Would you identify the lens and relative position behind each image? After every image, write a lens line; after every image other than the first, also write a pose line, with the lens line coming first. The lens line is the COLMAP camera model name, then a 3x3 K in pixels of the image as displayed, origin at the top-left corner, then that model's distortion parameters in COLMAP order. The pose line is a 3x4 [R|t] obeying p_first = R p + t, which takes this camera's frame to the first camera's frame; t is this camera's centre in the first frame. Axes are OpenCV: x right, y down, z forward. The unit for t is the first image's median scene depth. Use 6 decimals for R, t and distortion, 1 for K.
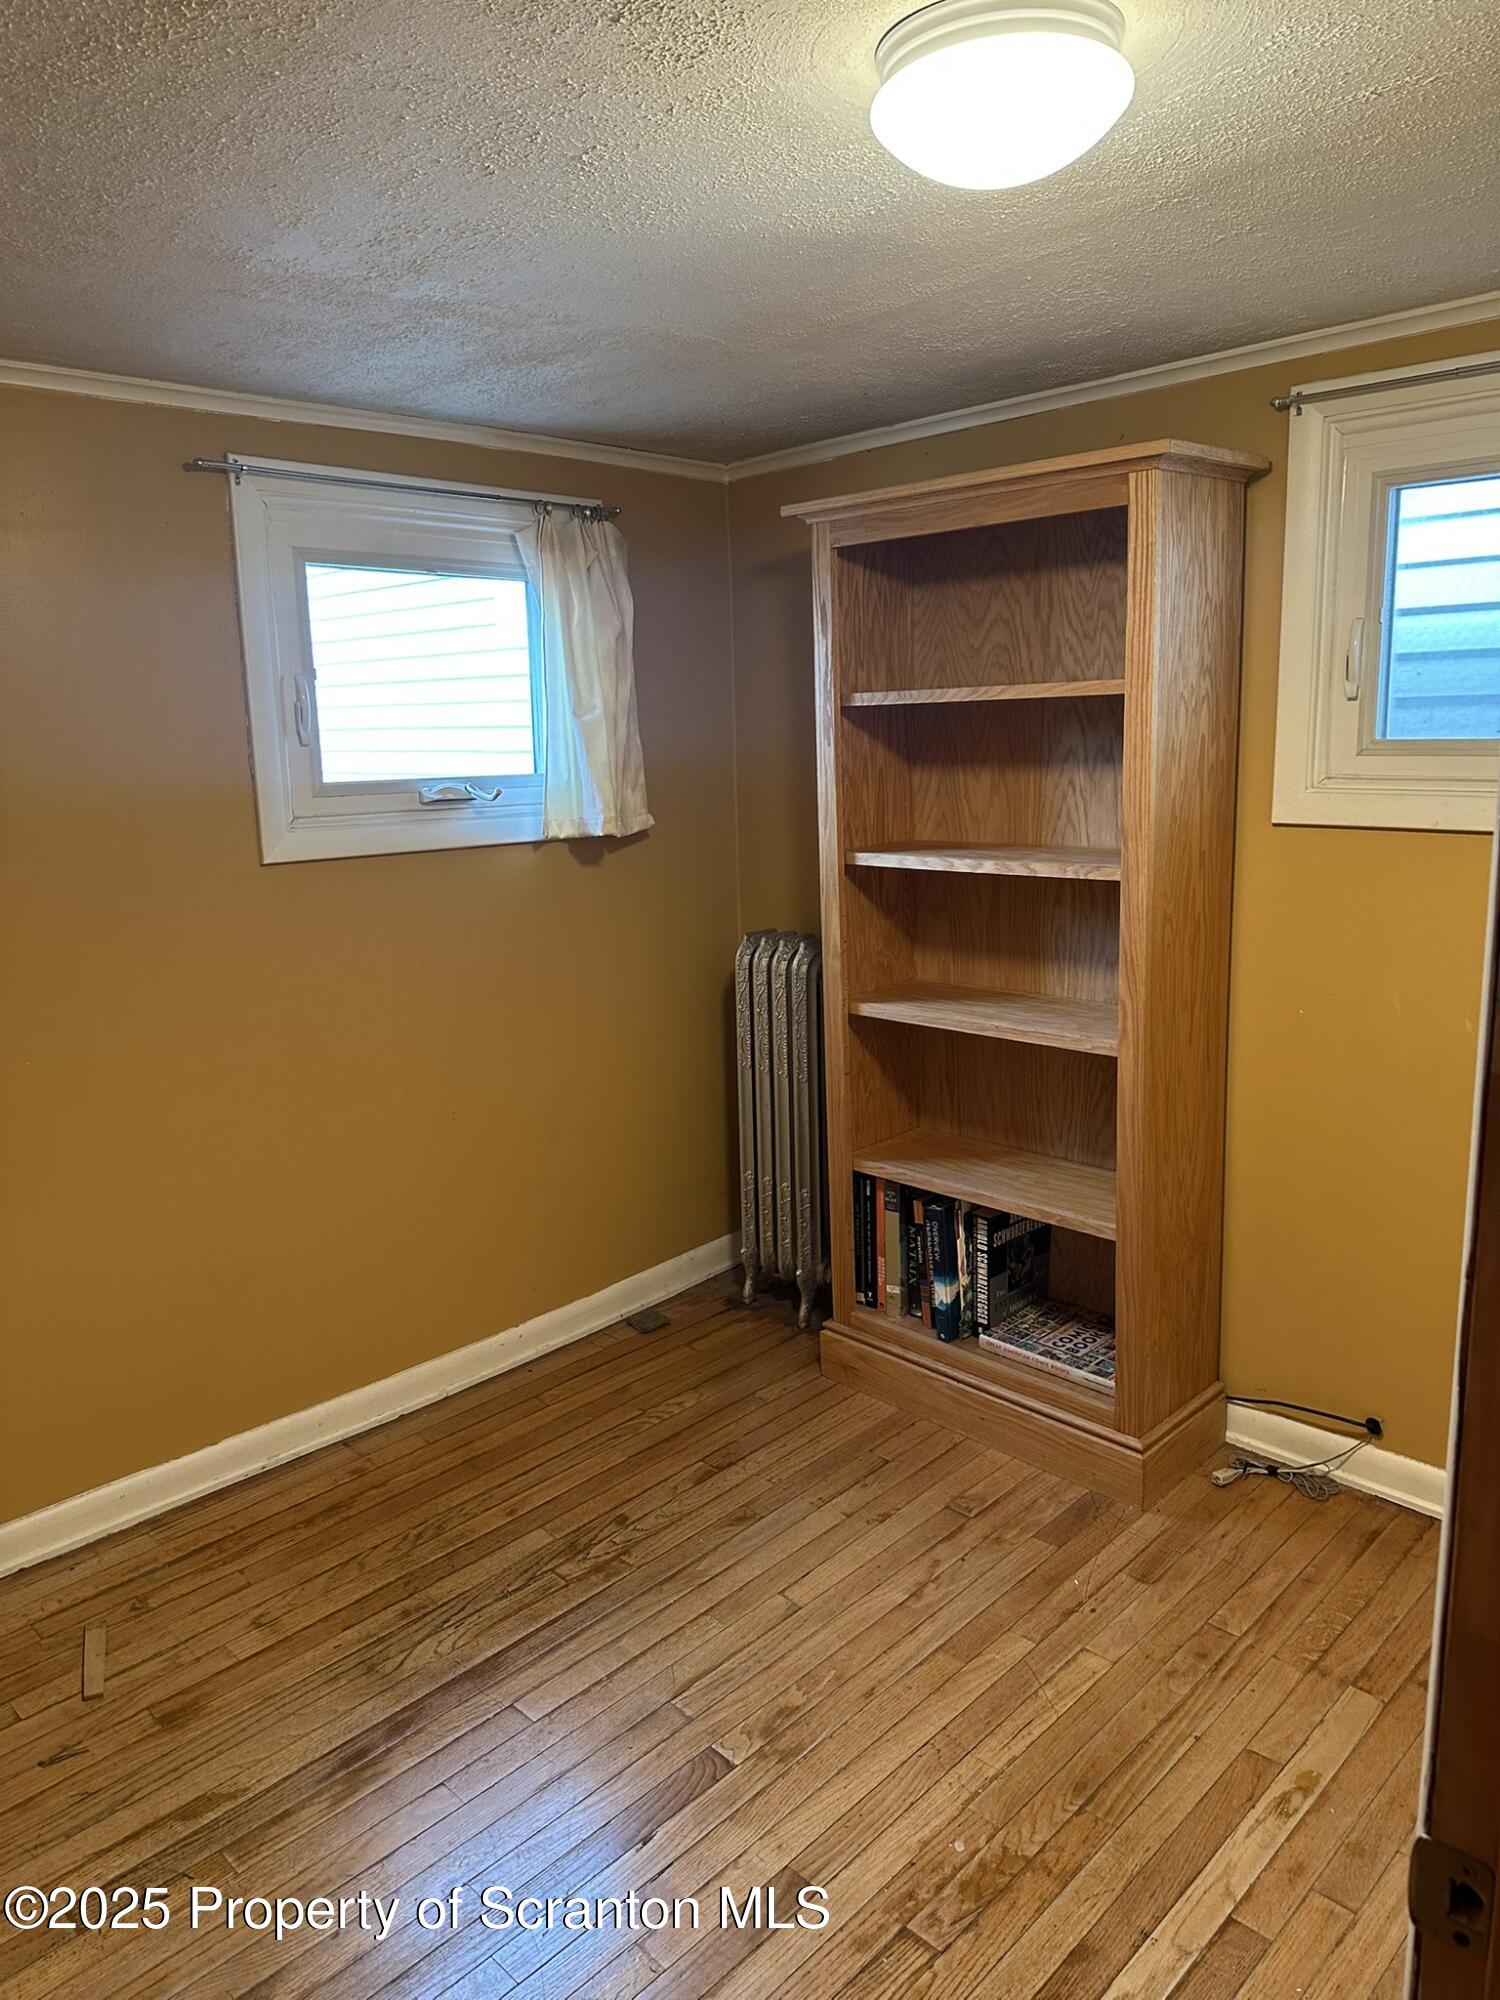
lens RADIAL K [[1390.3, 0, 756.4], [0, 1390.3, 1001.3], [0, 0, 1]] dist [0.111509, -0.153564]
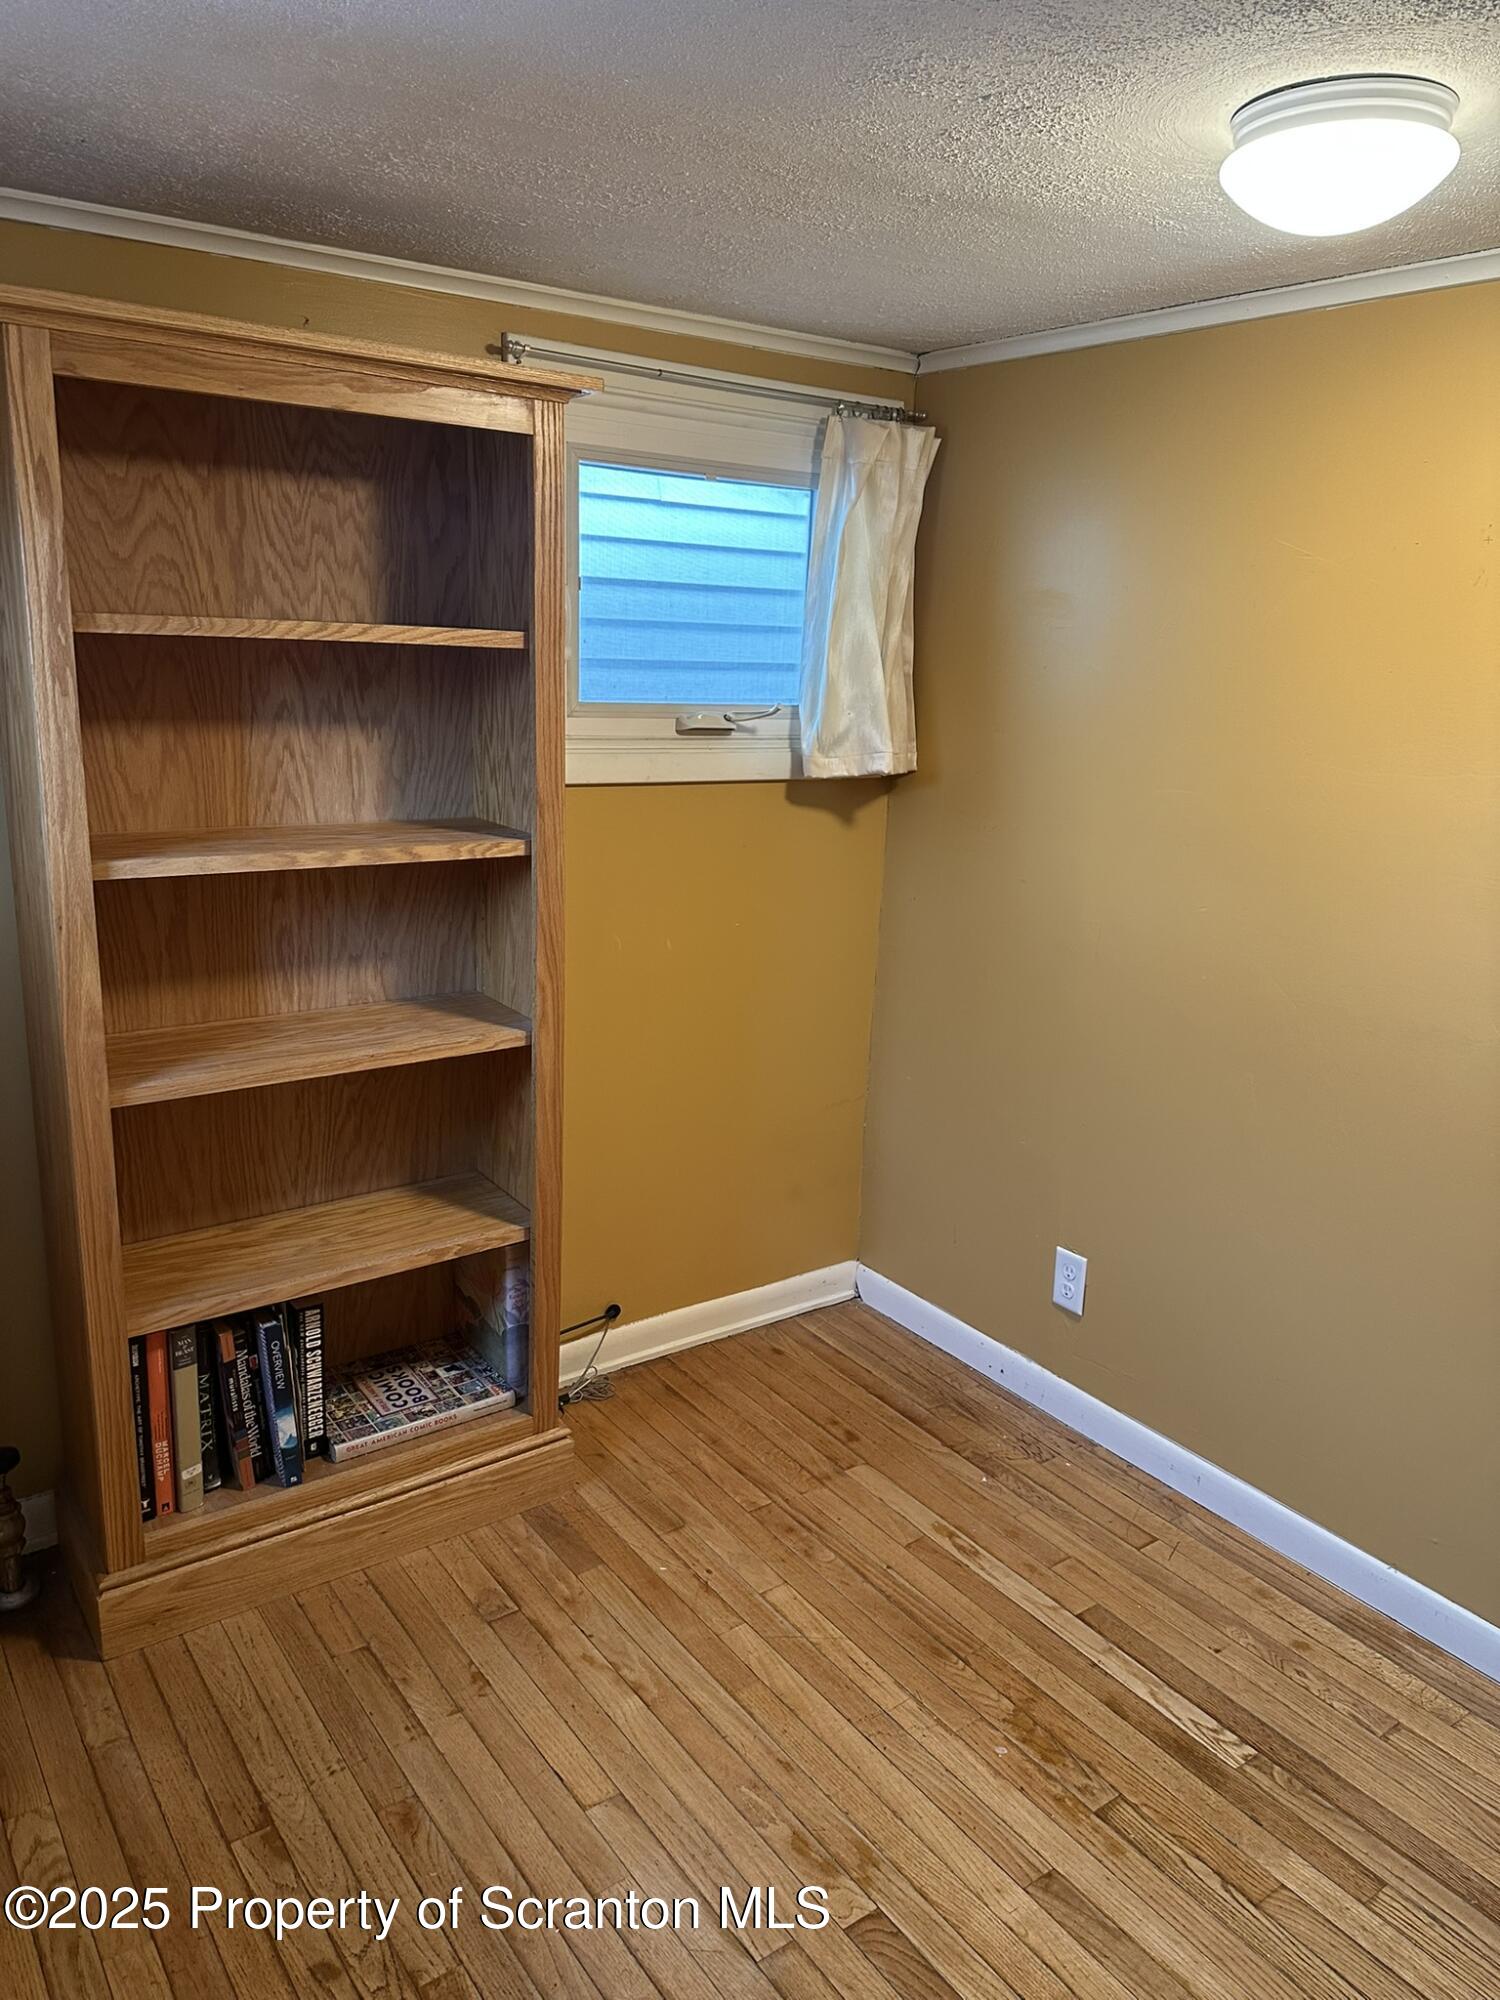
lens RADIAL K [[1368.7, 0, 750.0], [0, 1368.7, 1000.0], [0, 0, 1]] dist [0.029426, -0.053623]
pose [[0.170693, -0.205667, 0.963621, -0.540469], [0.157375, 0.971109, 0.179388, -0.120048], [-0.972675, 0.121030, 0.198128, 0.635173]]
